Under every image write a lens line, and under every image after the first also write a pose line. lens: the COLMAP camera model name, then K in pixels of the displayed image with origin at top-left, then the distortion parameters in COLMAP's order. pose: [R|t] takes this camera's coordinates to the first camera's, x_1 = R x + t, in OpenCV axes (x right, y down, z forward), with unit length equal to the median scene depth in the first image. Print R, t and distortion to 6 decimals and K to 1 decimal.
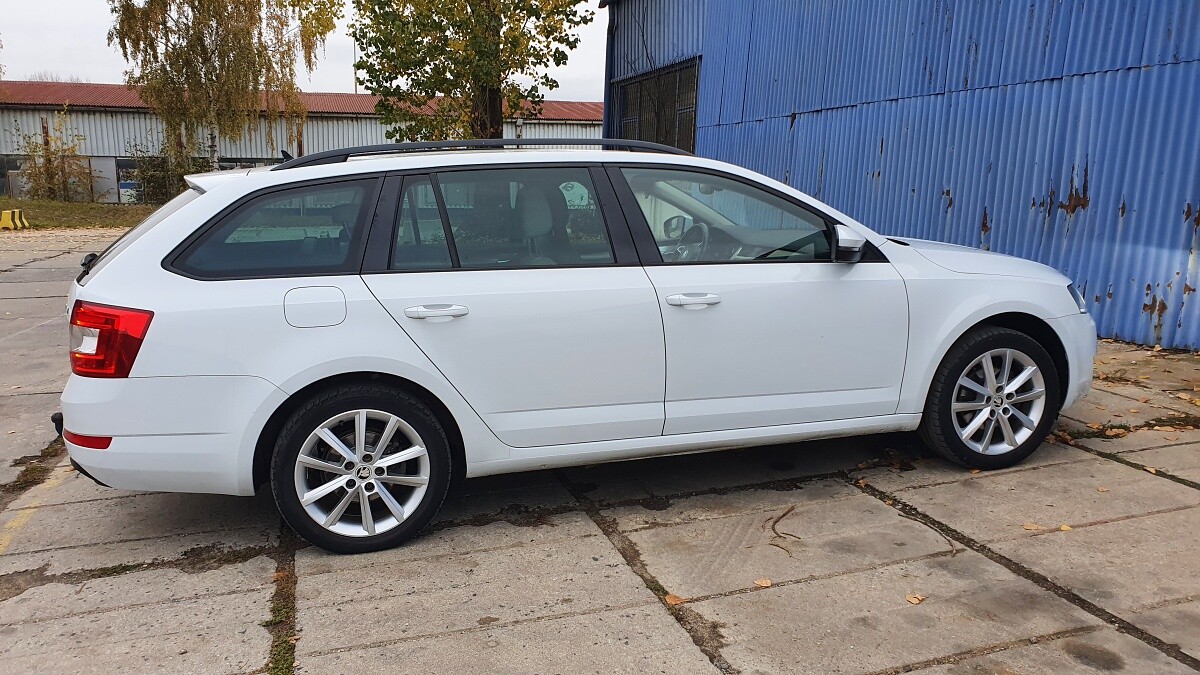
lens RADIAL K [[927.6, 0, 598.6], [0, 927.6, 349.4], [0, 0, 1]] dist [0.013535, -0.007219]
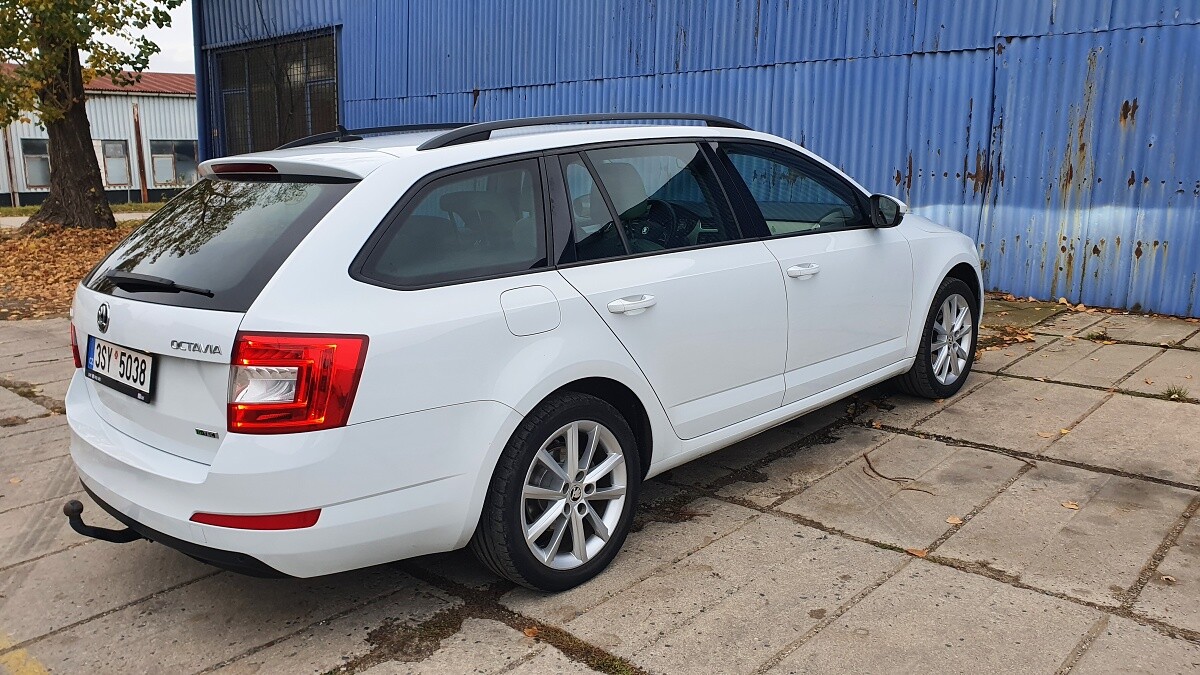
lens RADIAL K [[927.6, 0, 604.9], [0, 927.6, 330.1], [0, 0, 1]] dist [0.013535, -0.007219]
pose [[0.865877, -0.104687, 0.489181, -0.609504], [0.102517, 0.994238, 0.031311, -0.043444], [-0.489640, 0.023038, 0.871620, 0.210775]]
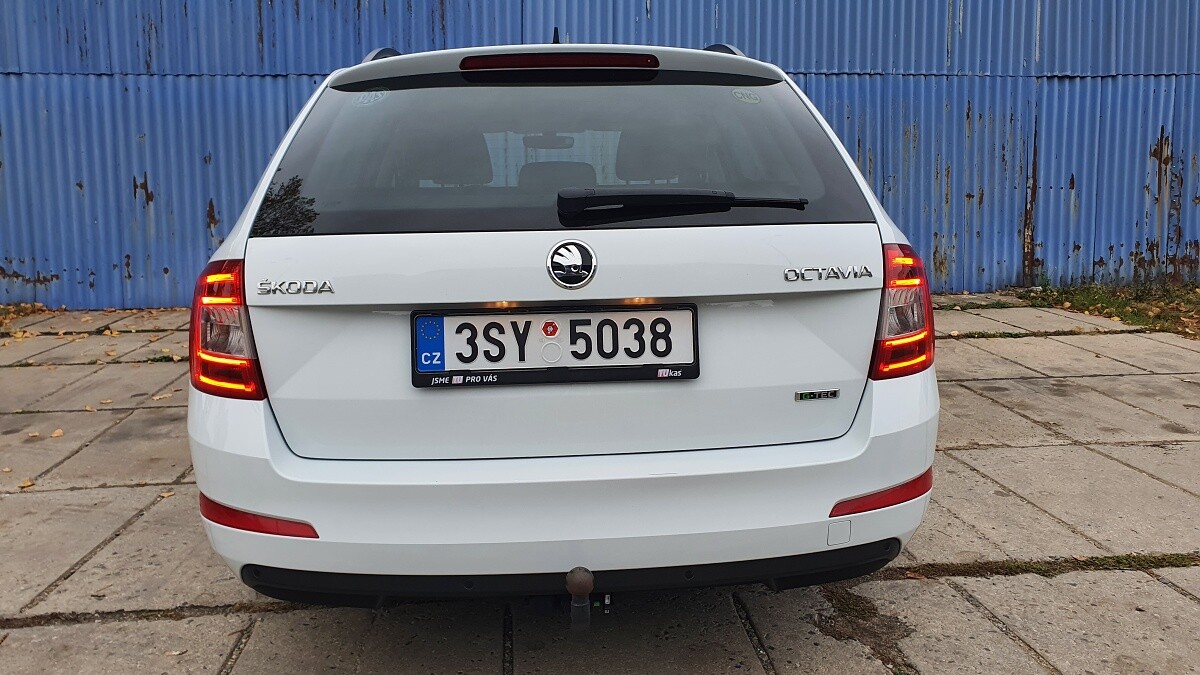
lens RADIAL K [[927.6, 0, 603.6], [0, 927.6, 328.5], [0, 0, 1]] dist [0.013535, -0.007219]
pose [[0.216379, -0.130028, 0.967612, -1.047380], [0.184467, 0.978685, 0.090265, -0.079020], [-0.958724, 0.158961, 0.235753, 0.944990]]
